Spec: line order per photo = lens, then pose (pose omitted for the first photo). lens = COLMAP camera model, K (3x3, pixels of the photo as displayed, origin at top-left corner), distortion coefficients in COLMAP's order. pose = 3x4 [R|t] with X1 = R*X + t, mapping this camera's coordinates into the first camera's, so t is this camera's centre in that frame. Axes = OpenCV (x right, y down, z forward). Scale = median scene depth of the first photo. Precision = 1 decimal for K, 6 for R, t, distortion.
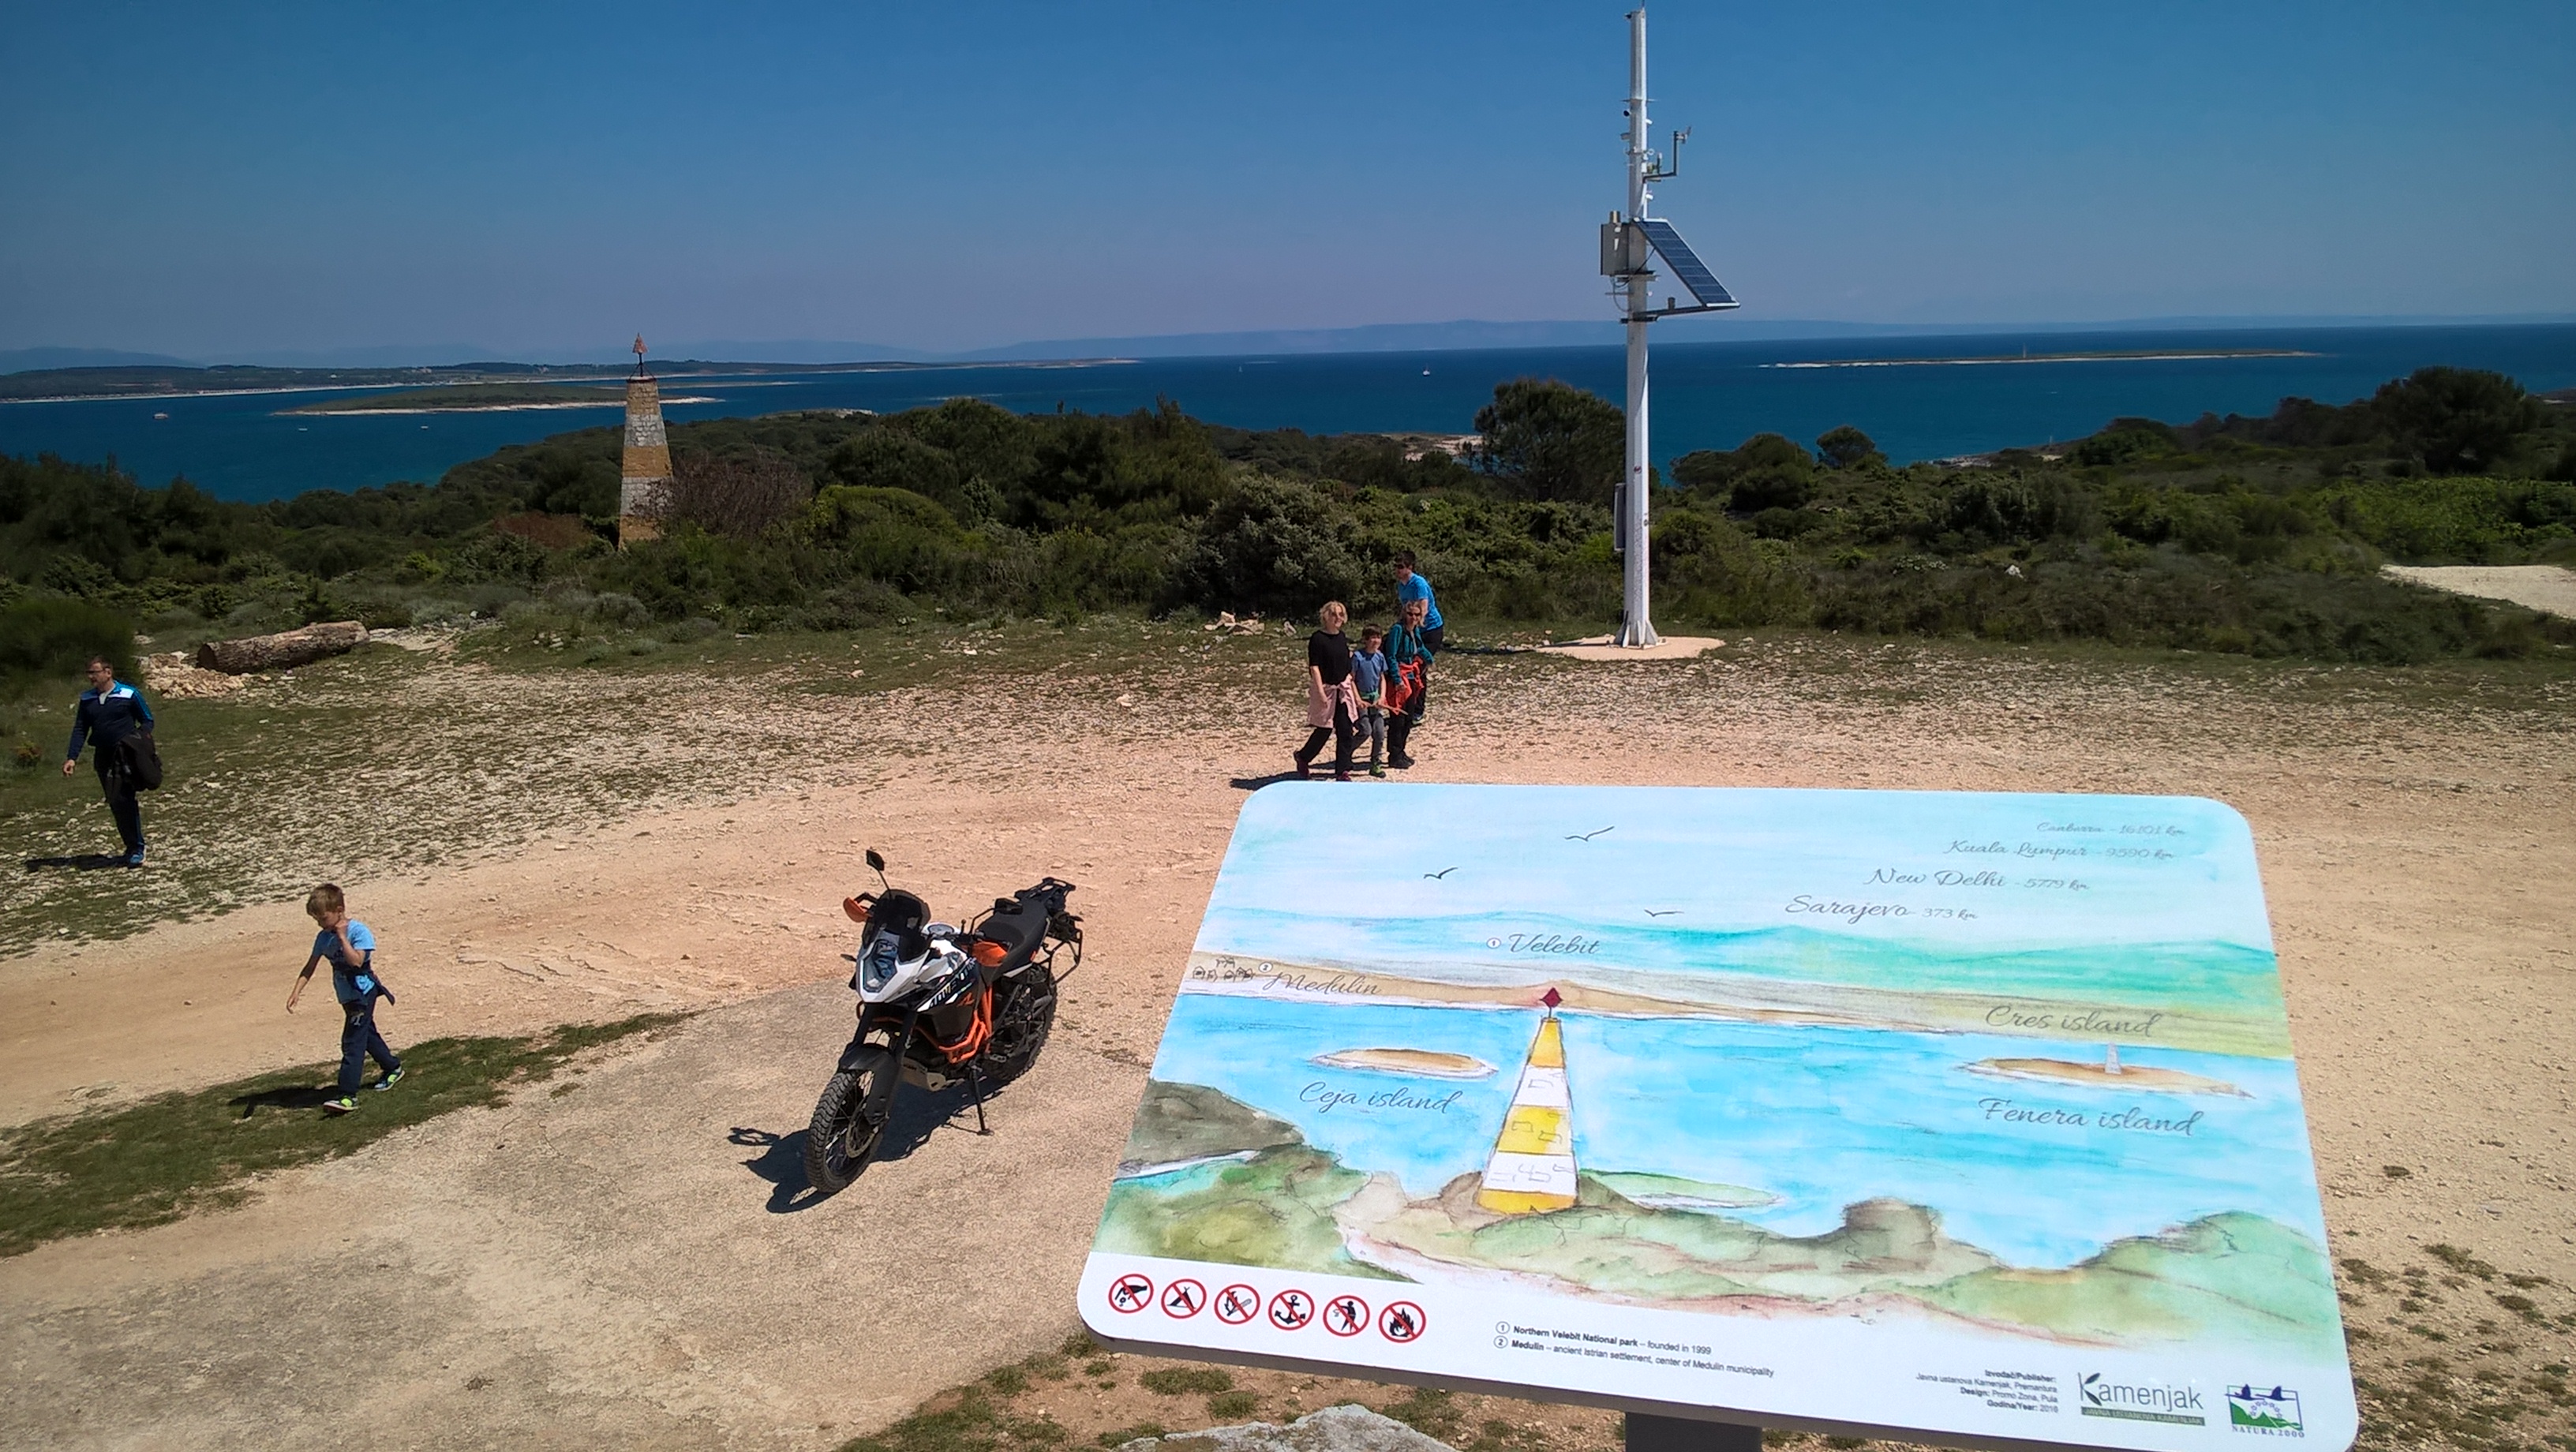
lens RADIAL K [[2033.9, 0, 1288.0], [0, 2033.9, 726.0], [0, 0, 1]] dist [0.059423, -0.164043]
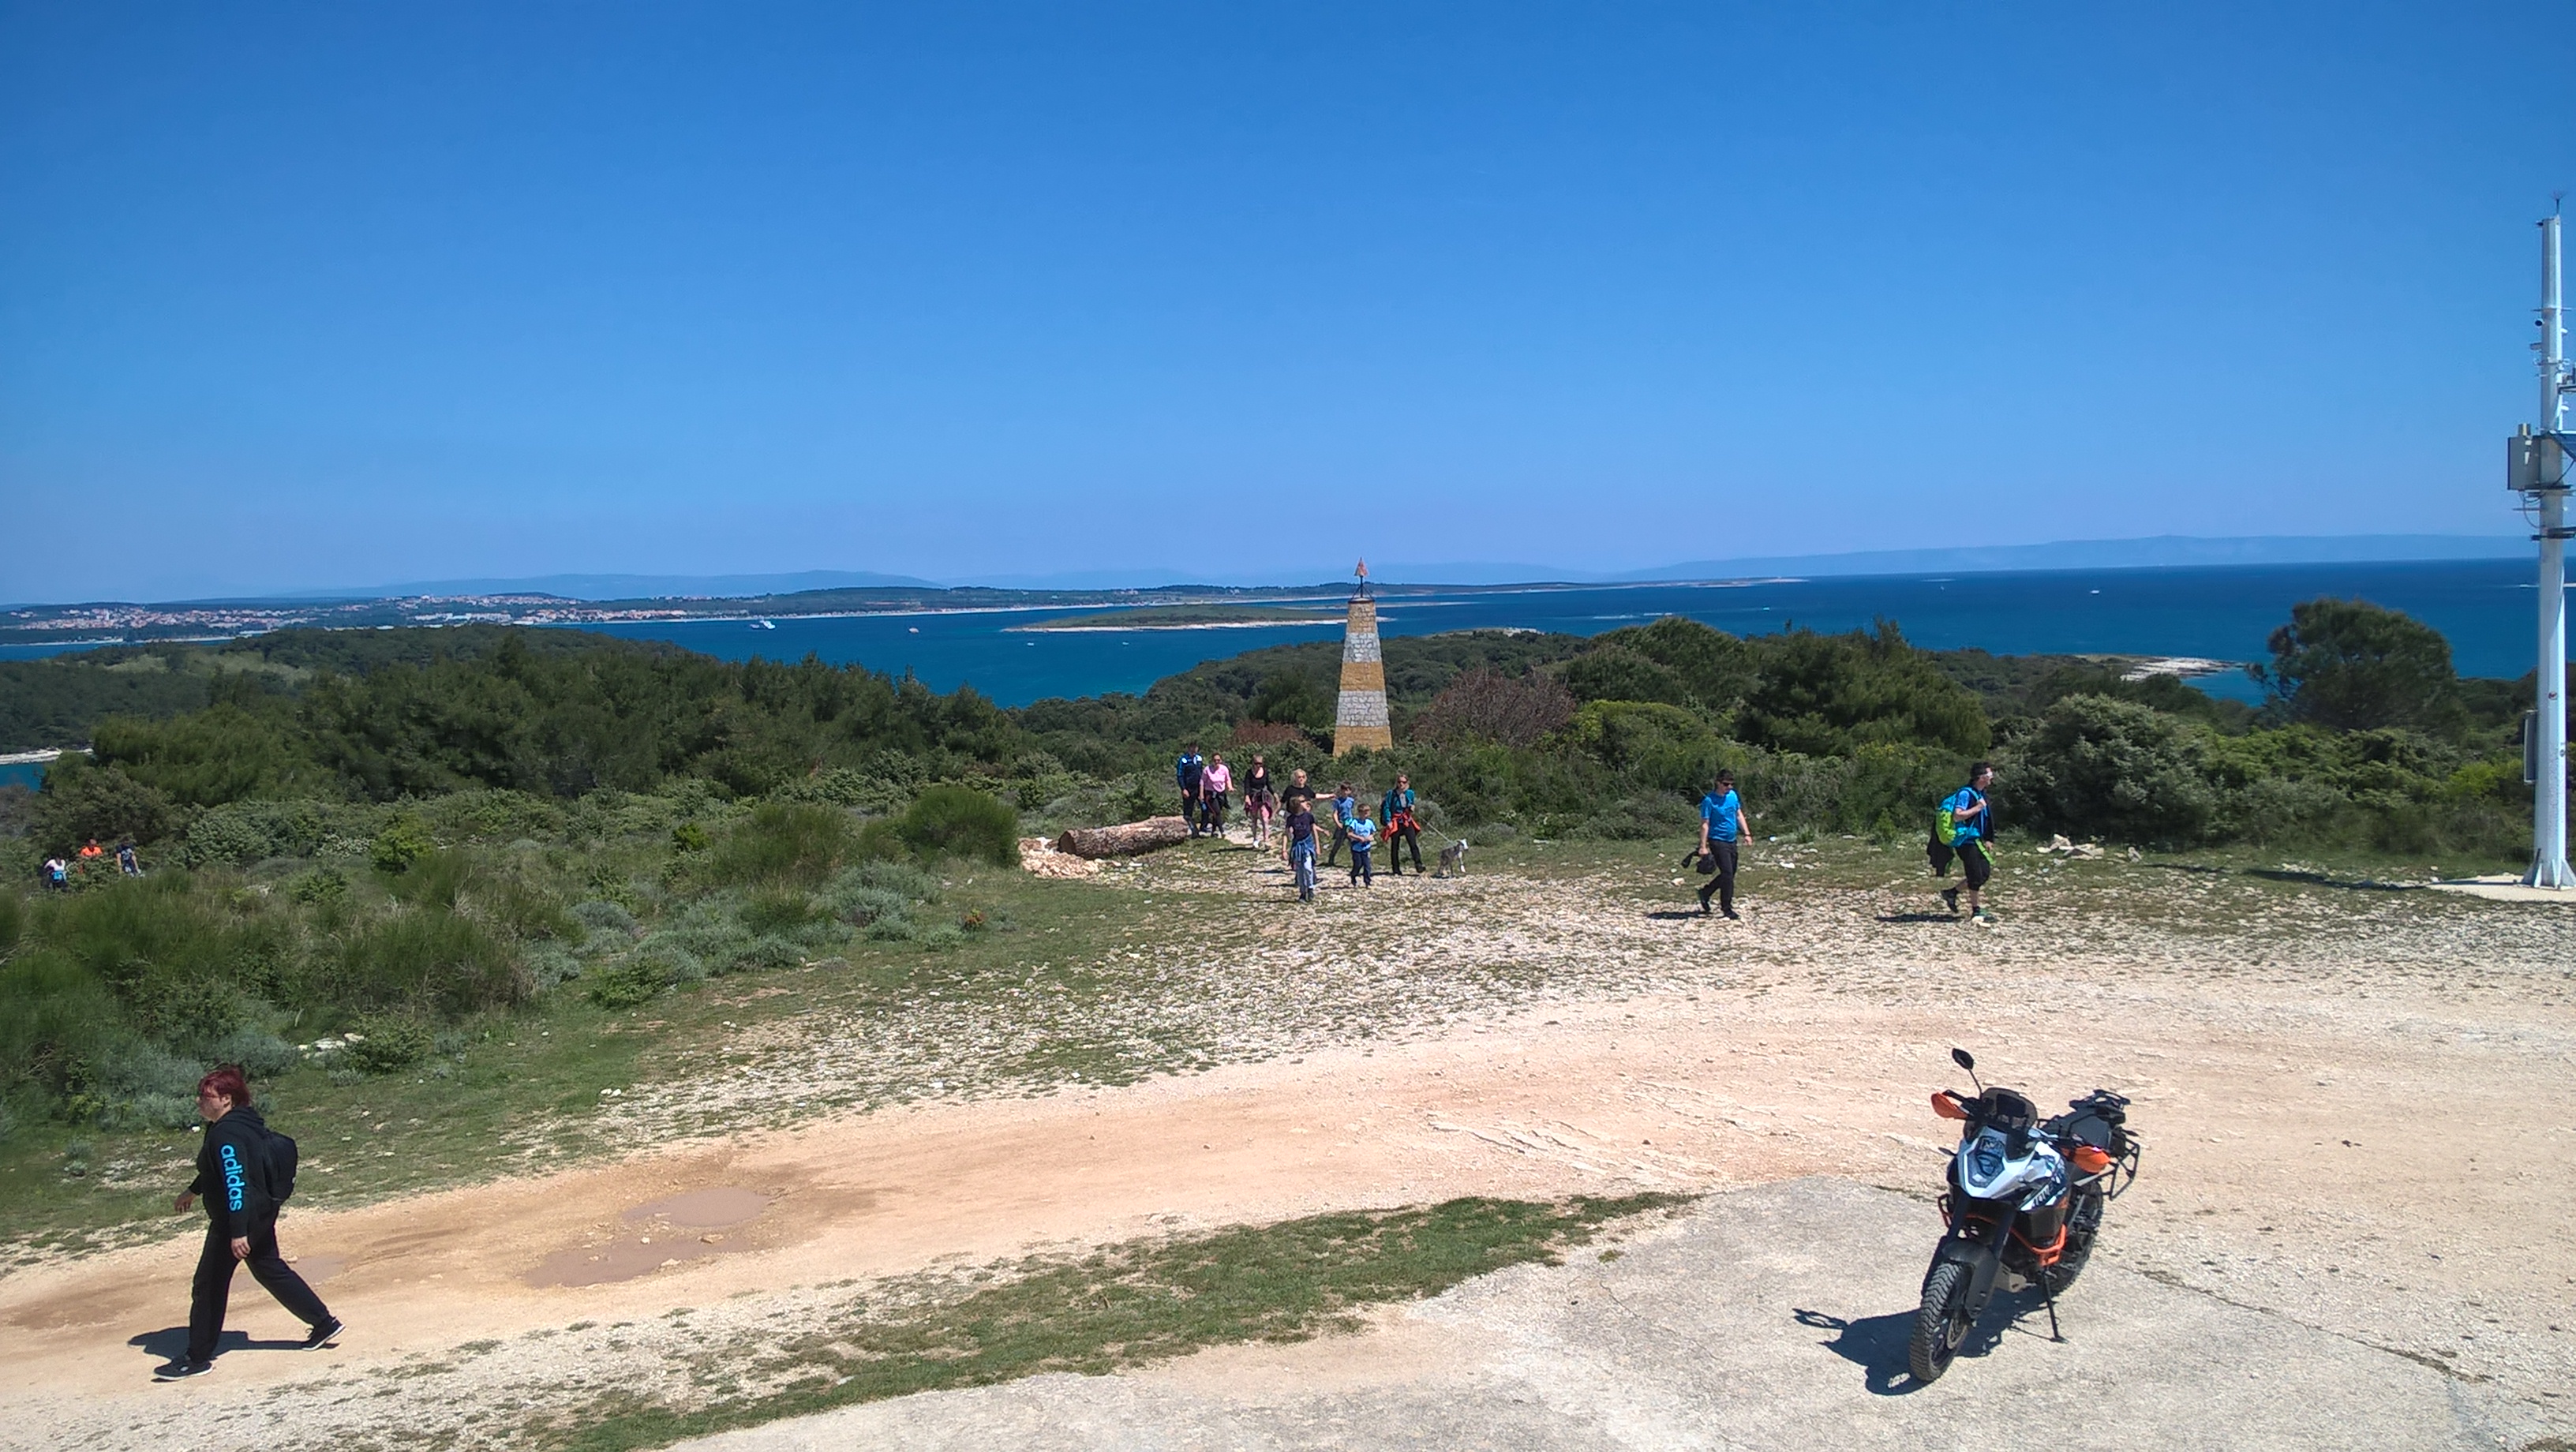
lens RADIAL K [[2033.9, 0, 1288.0], [0, 2033.9, 726.0], [0, 0, 1]] dist [0.059423, -0.164043]
pose [[0.951001, 0.018818, -0.308614, -0.090633], [-0.051380, 0.993886, -0.097725, 0.007424], [0.304889, 0.108793, 0.946154, -0.044206]]
